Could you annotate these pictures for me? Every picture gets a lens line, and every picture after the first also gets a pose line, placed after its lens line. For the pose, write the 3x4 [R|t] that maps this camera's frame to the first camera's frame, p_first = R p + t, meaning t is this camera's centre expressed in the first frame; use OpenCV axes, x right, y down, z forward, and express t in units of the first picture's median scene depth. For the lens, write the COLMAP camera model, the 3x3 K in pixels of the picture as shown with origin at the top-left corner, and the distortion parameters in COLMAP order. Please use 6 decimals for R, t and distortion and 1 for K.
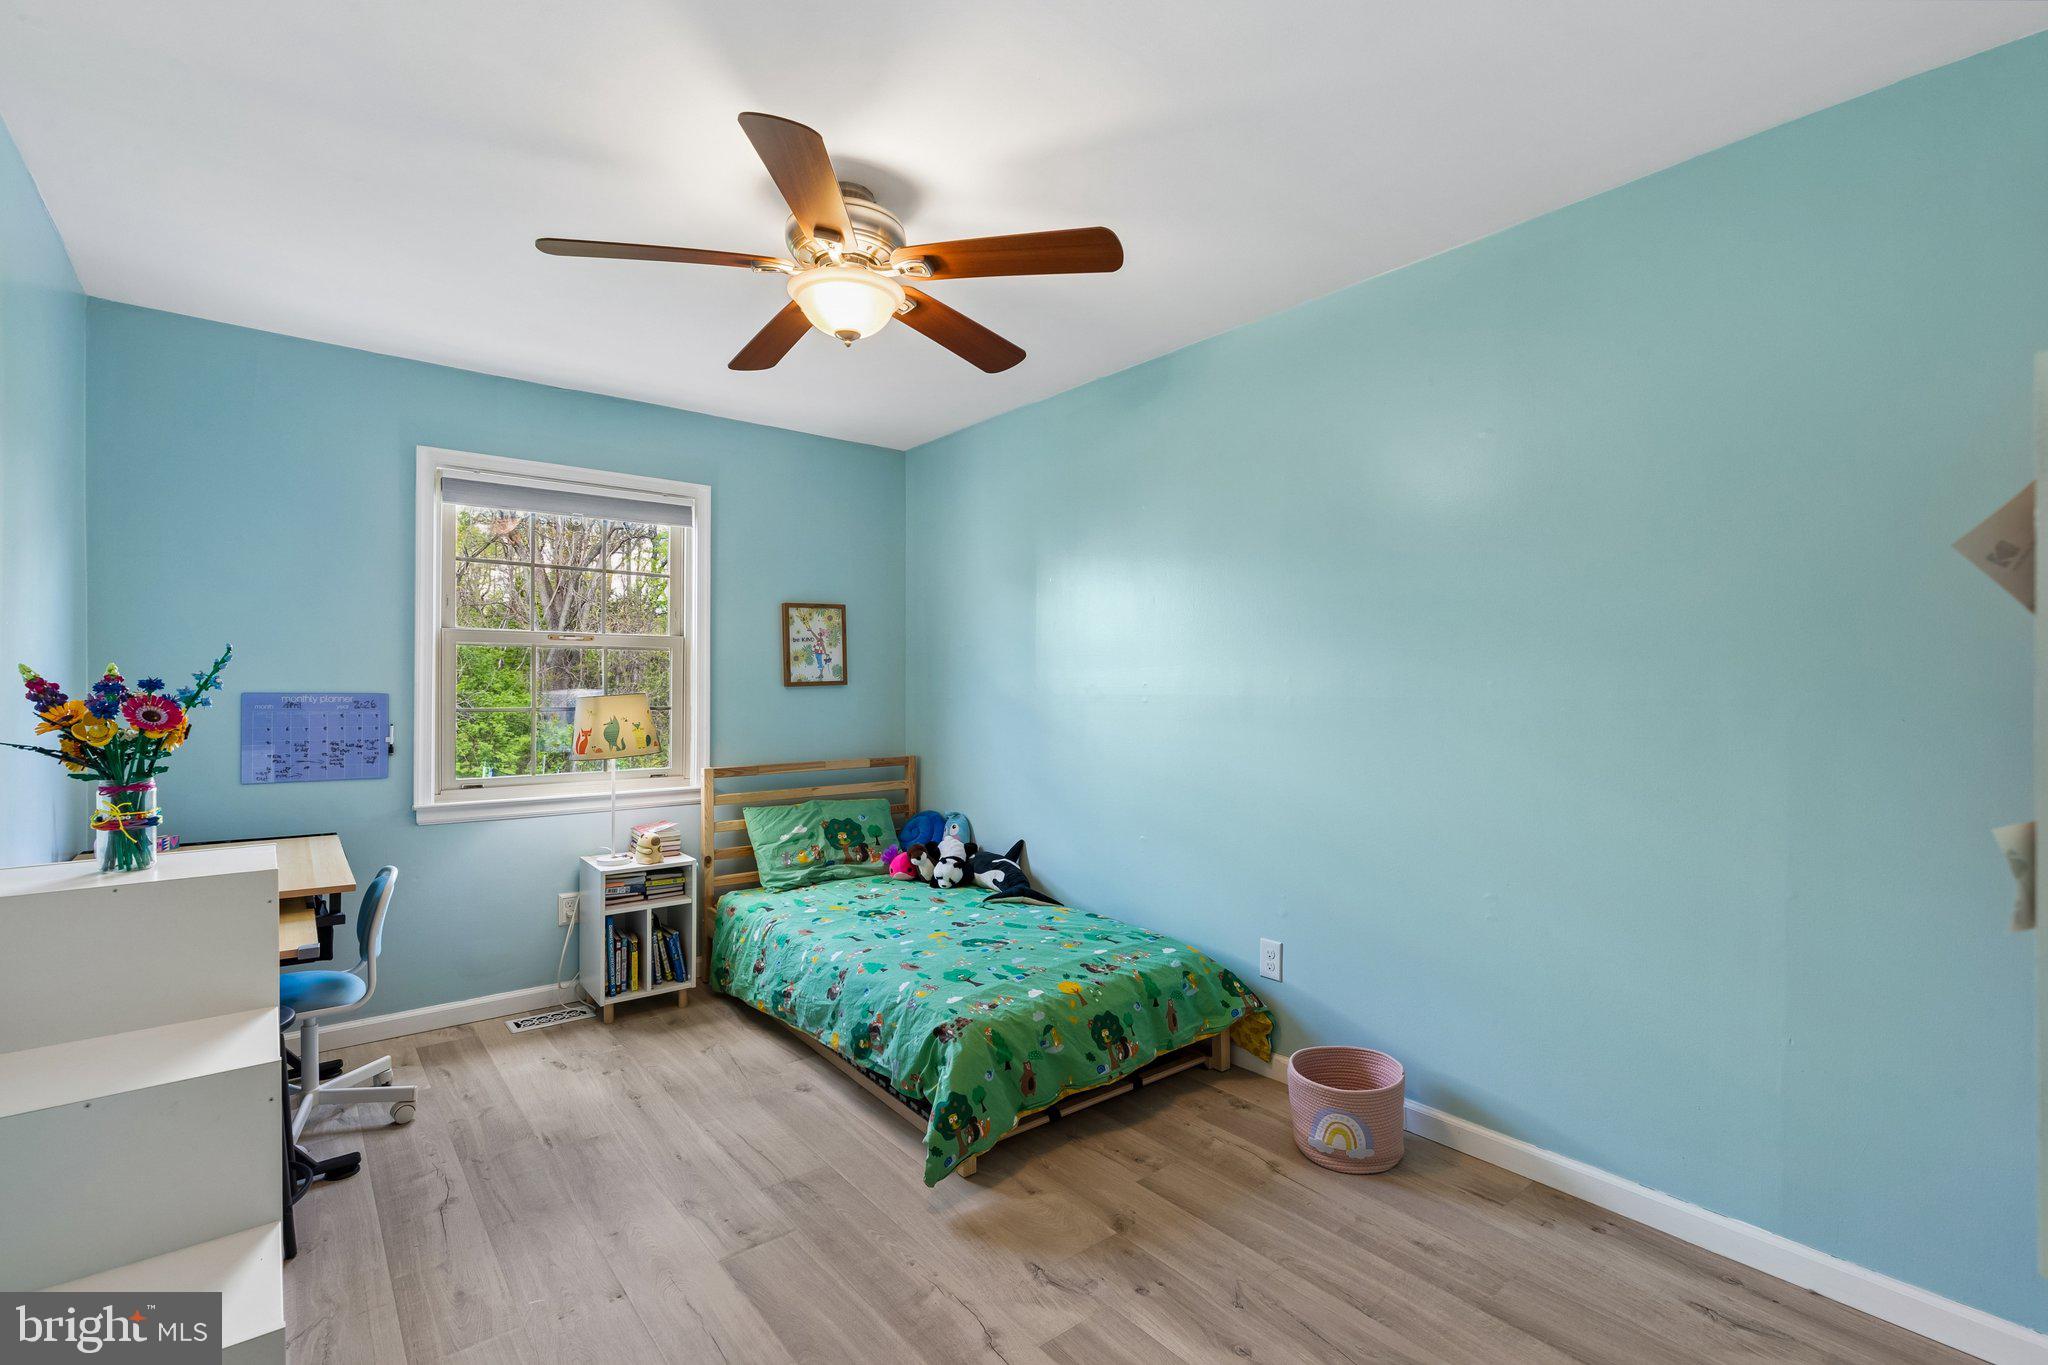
lens RADIAL K [[934.9, 0, 1016.6], [0, 934.9, 684.6], [0, 0, 1]] dist [0.014509, -0.003696]
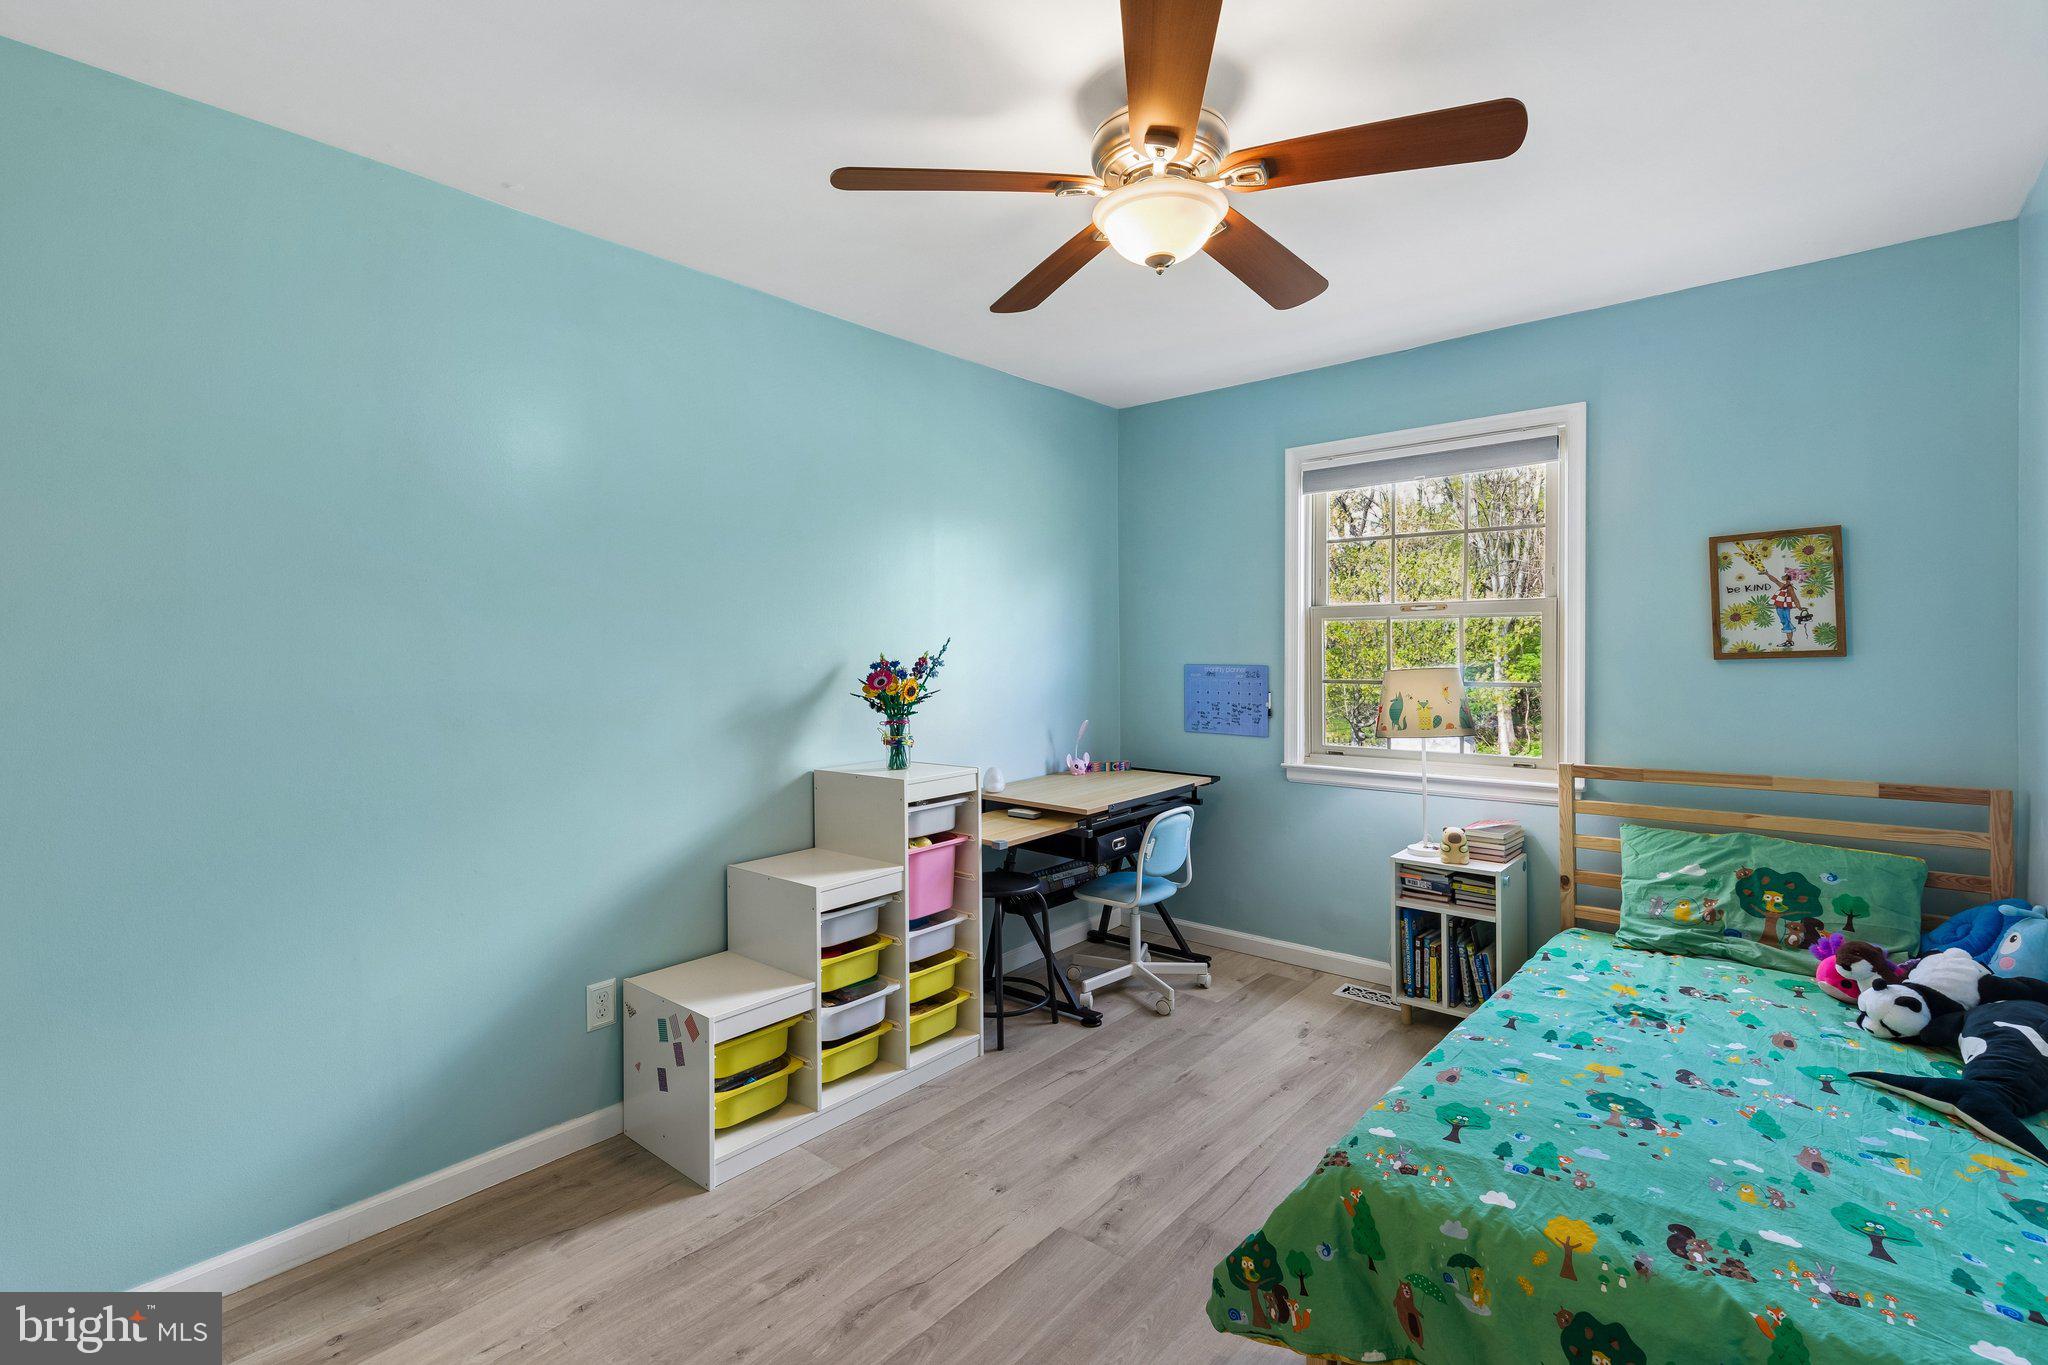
lens RADIAL K [[934.9, 0, 1015.1], [0, 934.9, 641.3], [0, 0, 1]] dist [0.014509, -0.003696]
pose [[0.180486, -0.013619, -0.983483, 0.410687], [0.009256, 0.999883, -0.012148, -0.009082], [0.983534, -0.006911, 0.180591, 0.454949]]
